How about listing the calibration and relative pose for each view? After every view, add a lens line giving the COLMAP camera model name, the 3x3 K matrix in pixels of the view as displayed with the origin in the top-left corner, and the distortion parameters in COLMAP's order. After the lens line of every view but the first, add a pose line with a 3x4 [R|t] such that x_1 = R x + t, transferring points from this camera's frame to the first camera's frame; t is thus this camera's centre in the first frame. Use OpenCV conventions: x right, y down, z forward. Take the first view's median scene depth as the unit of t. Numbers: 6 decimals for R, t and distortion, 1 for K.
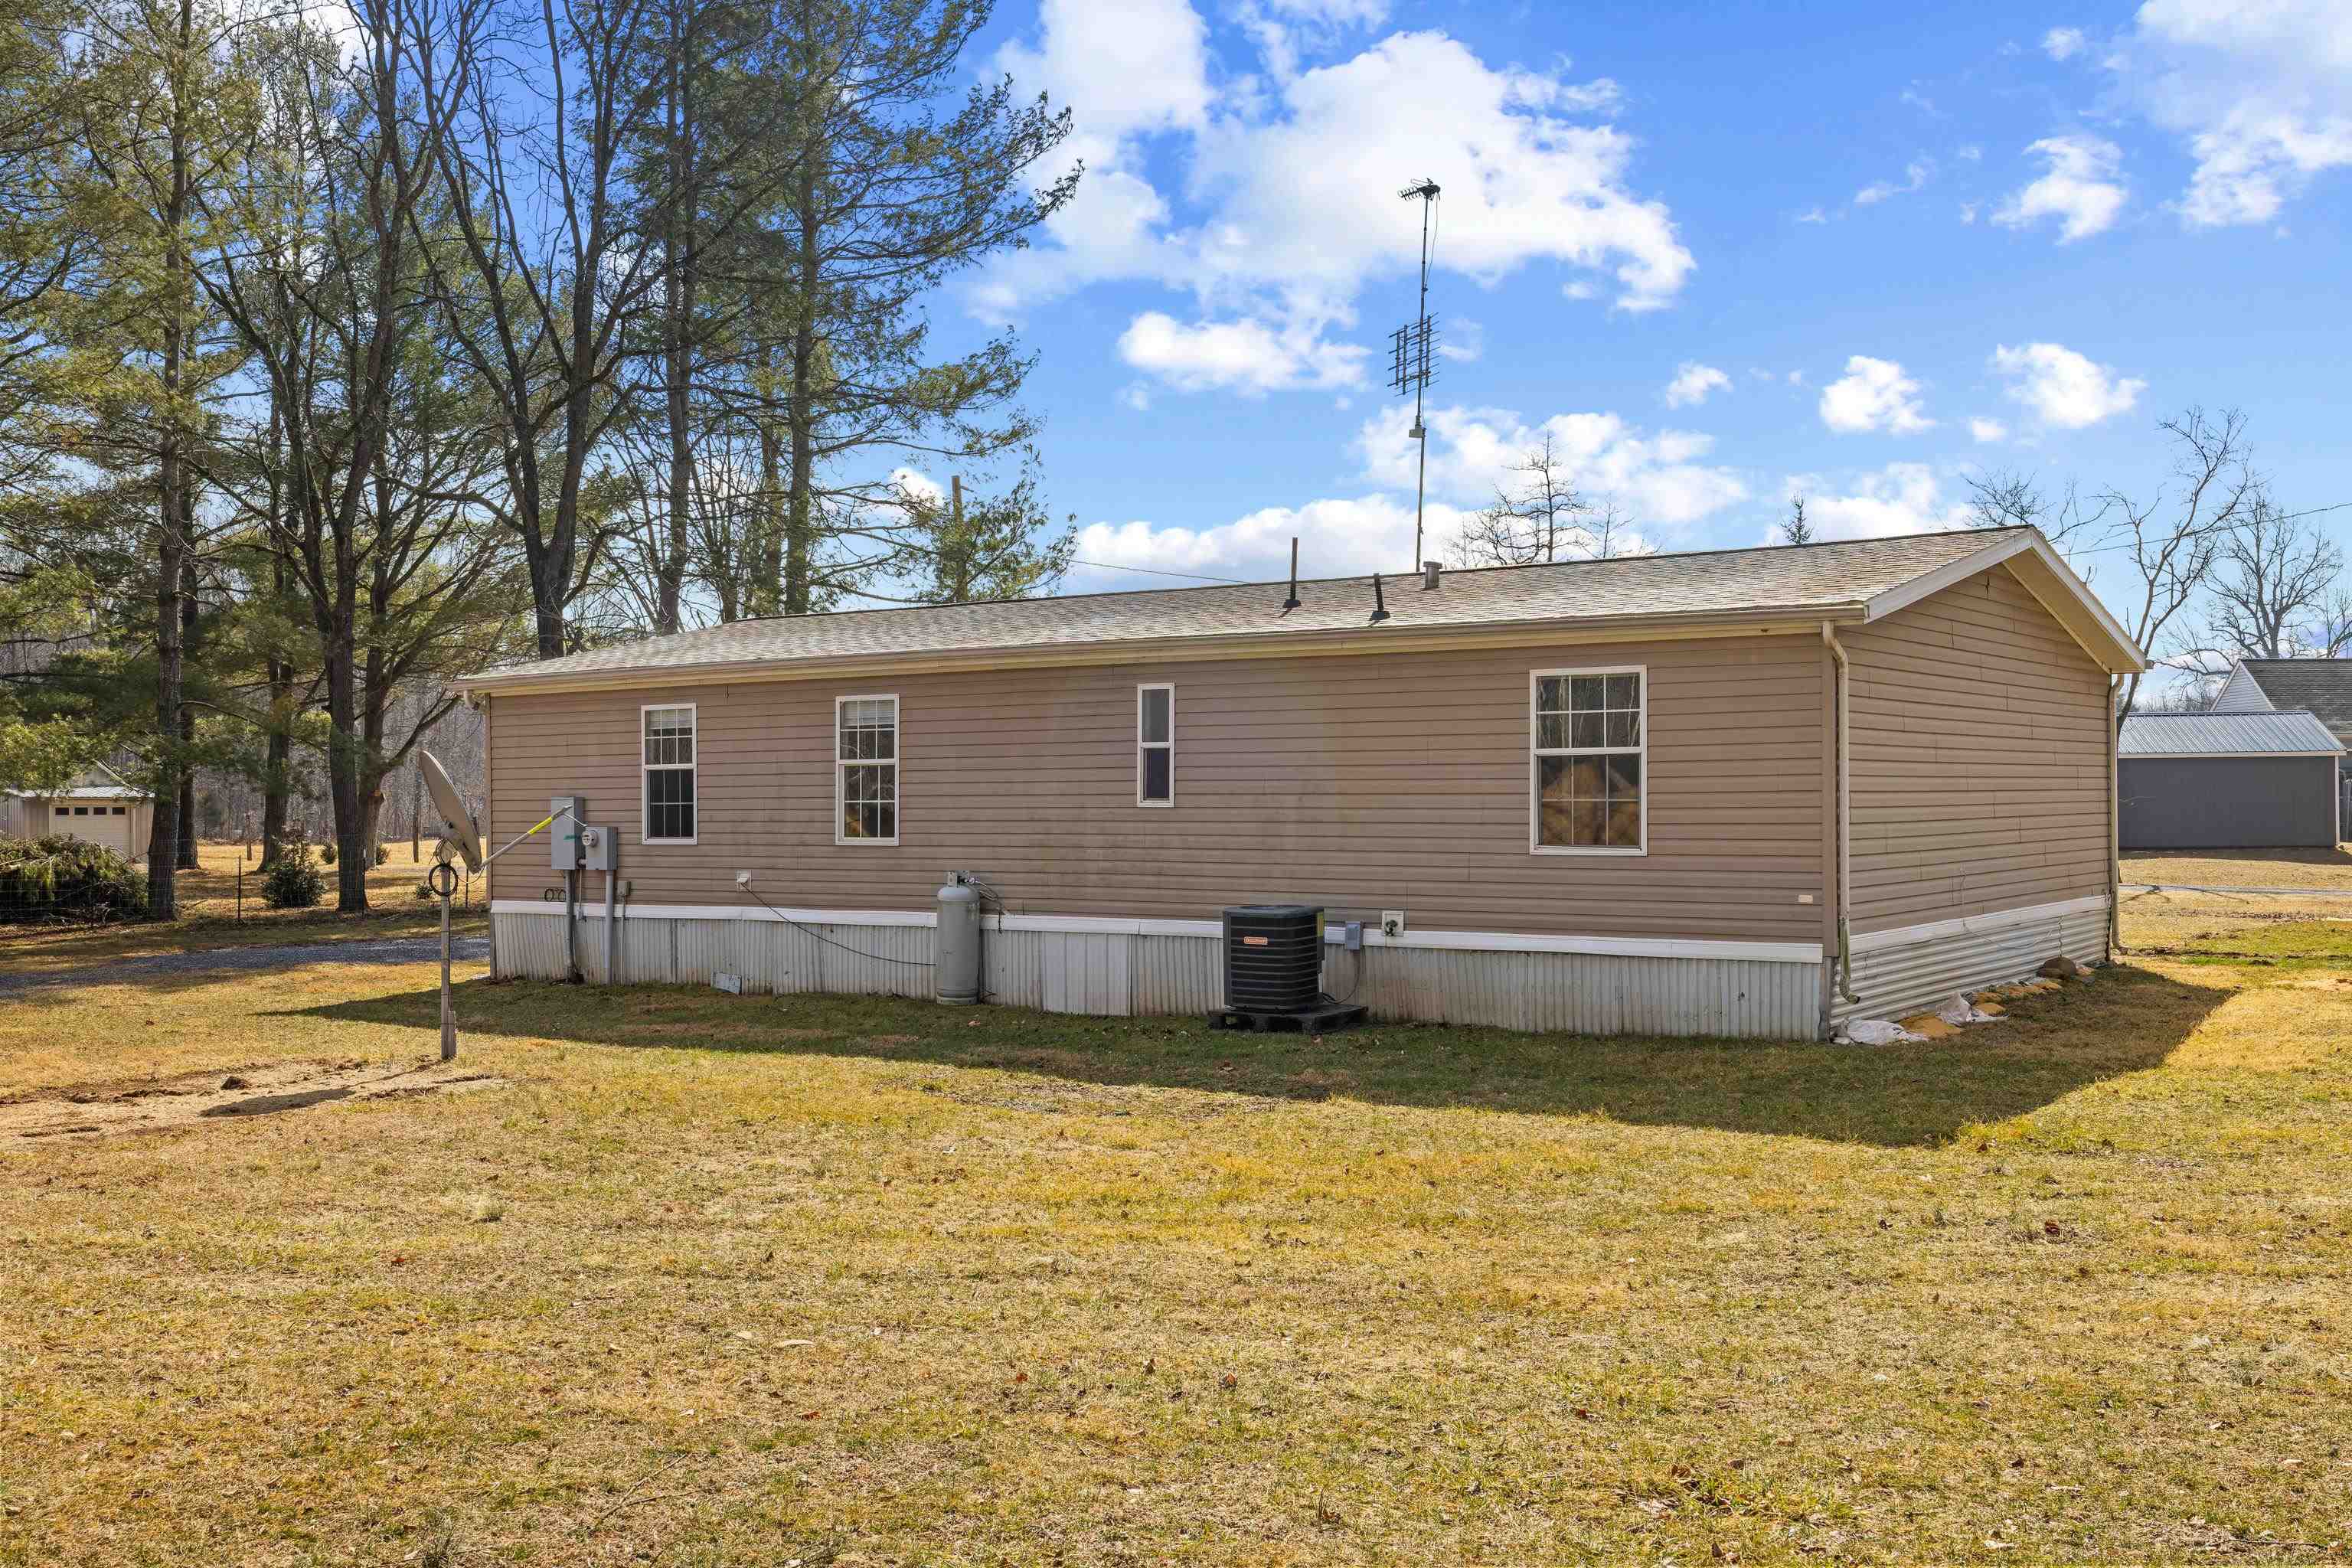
lens RADIAL K [[2402.0, 0, 1125.1], [0, 2402.0, 791.7], [0, 0, 1]] dist [-0.012124, 0.000000]
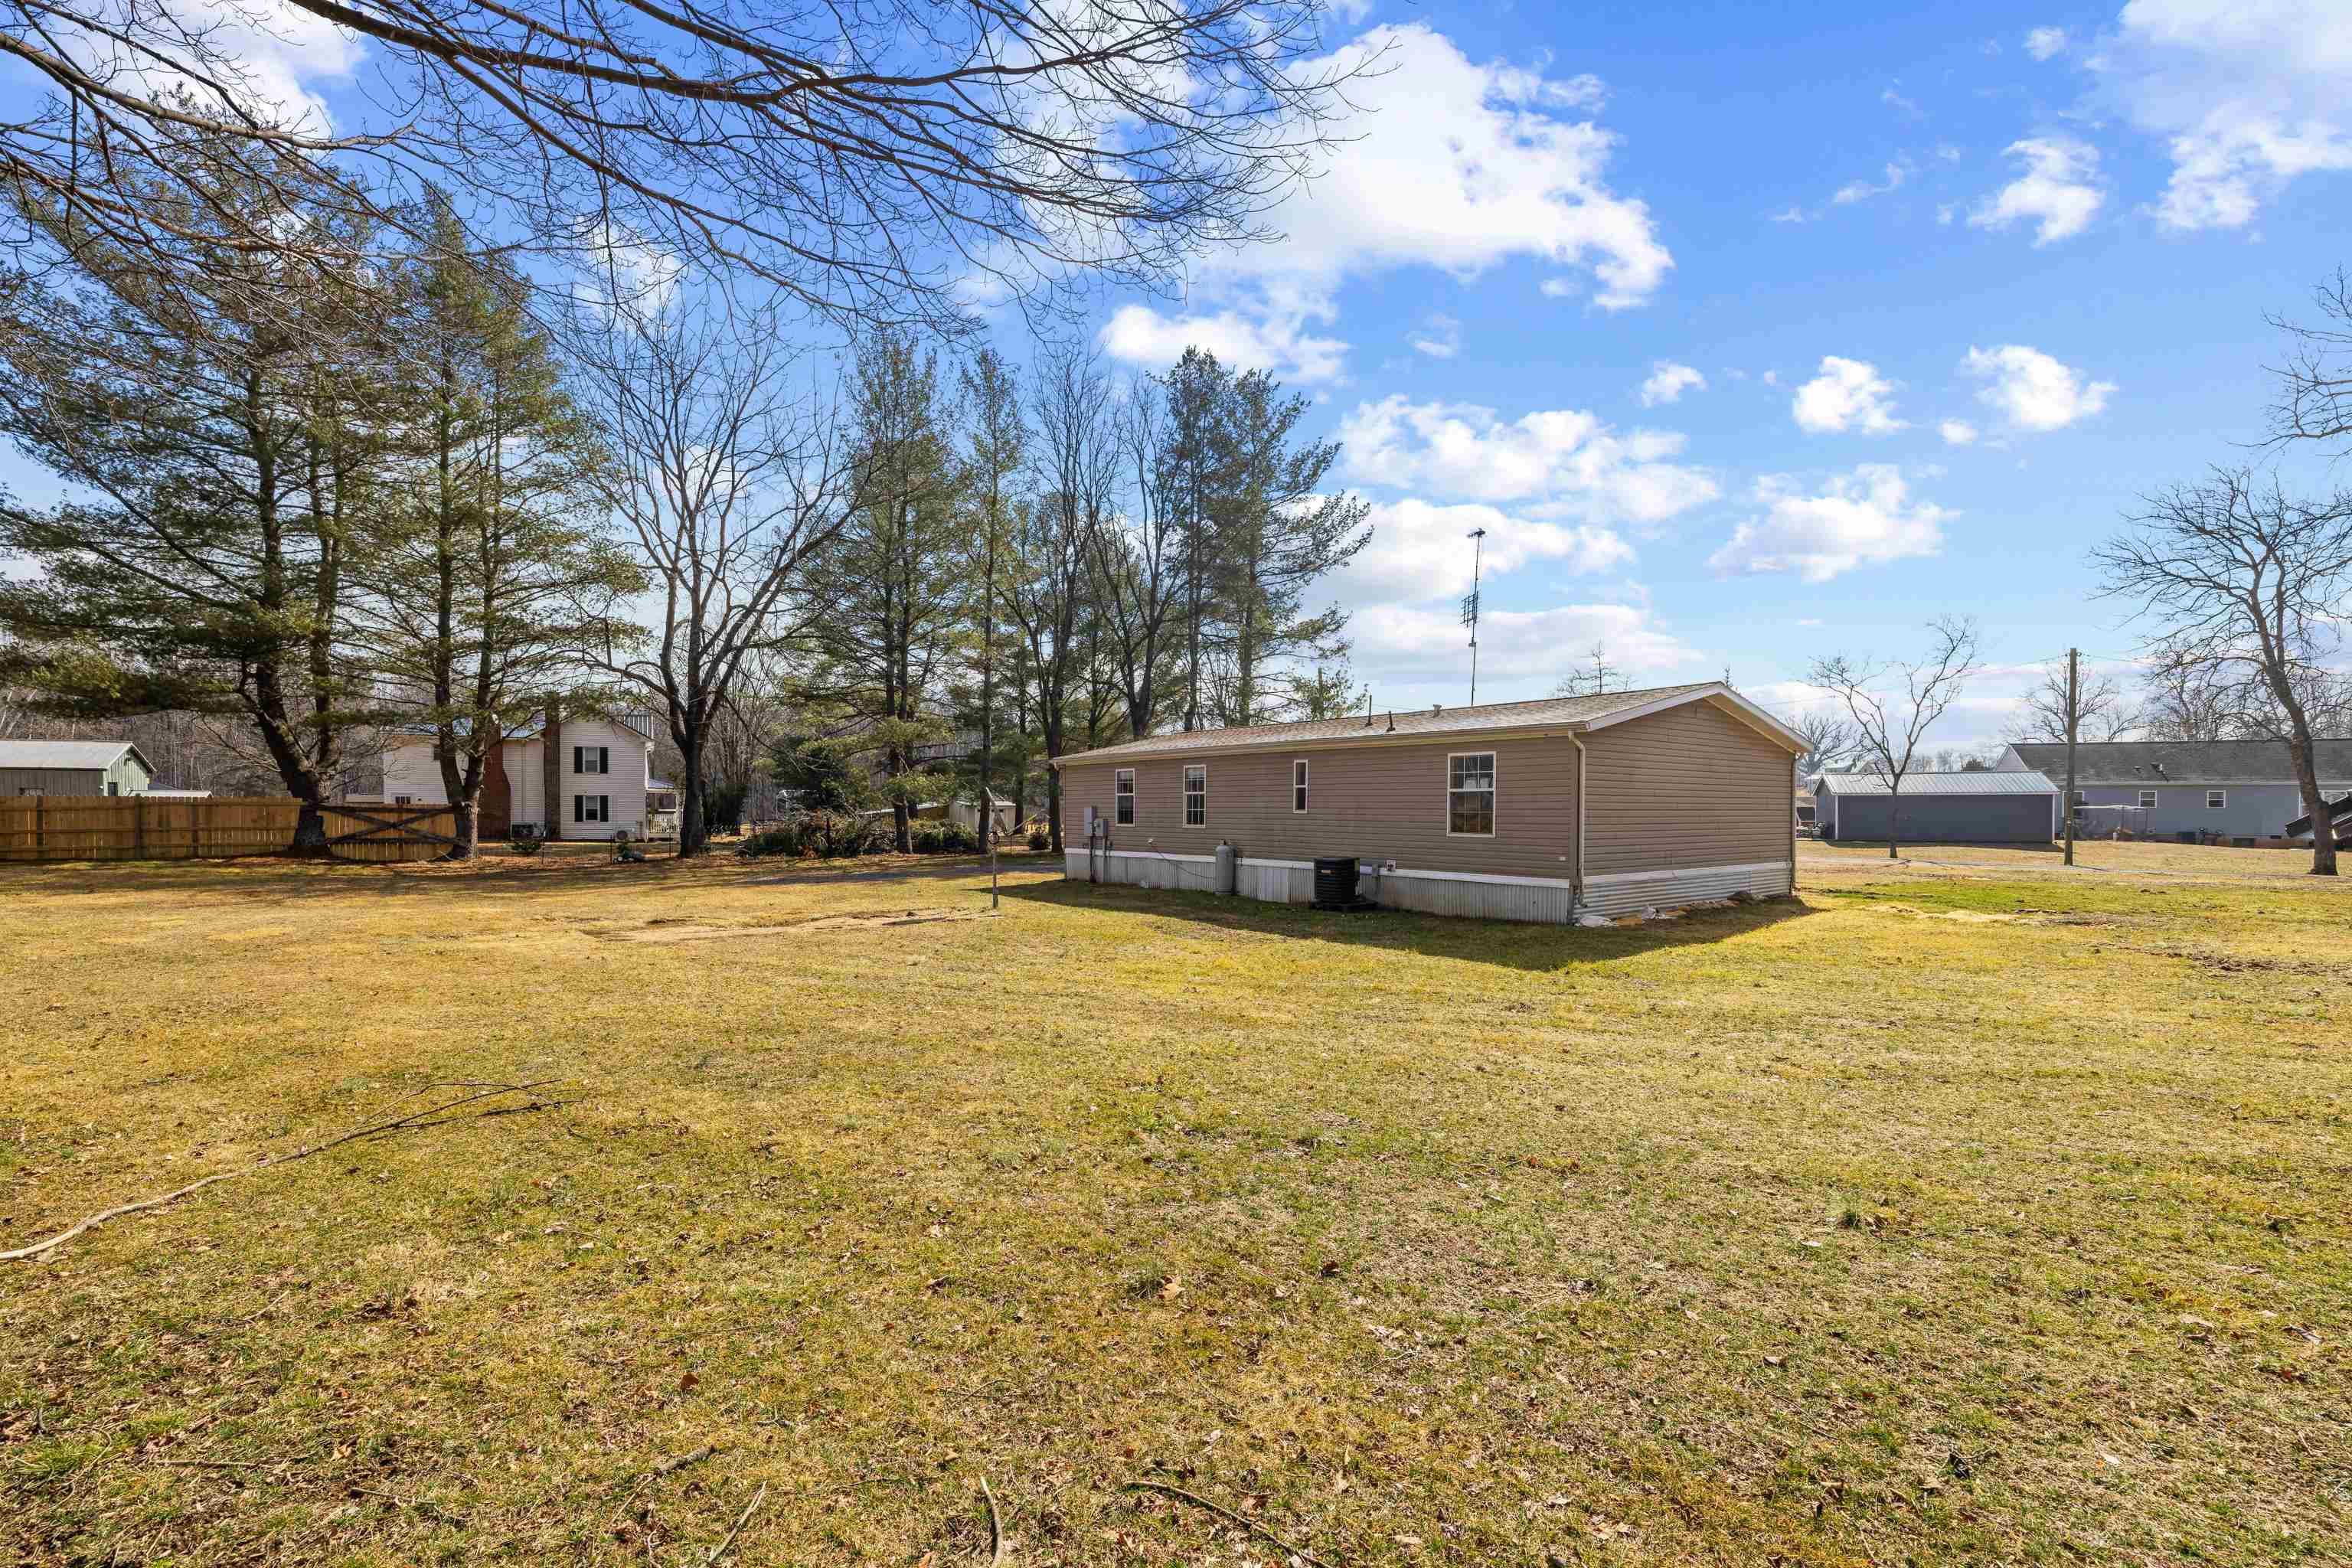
lens RADIAL K [[1047.6, 0, 1155.9], [0, 1047.6, 826.3], [0, 0, 1]] dist [-0.001834, -0.000152]
pose [[0.959018, 0.014712, -0.282963, 0.147705], [-0.008995, 0.999729, 0.021491, -0.001274], [0.283203, -0.018065, 0.958890, -0.009652]]
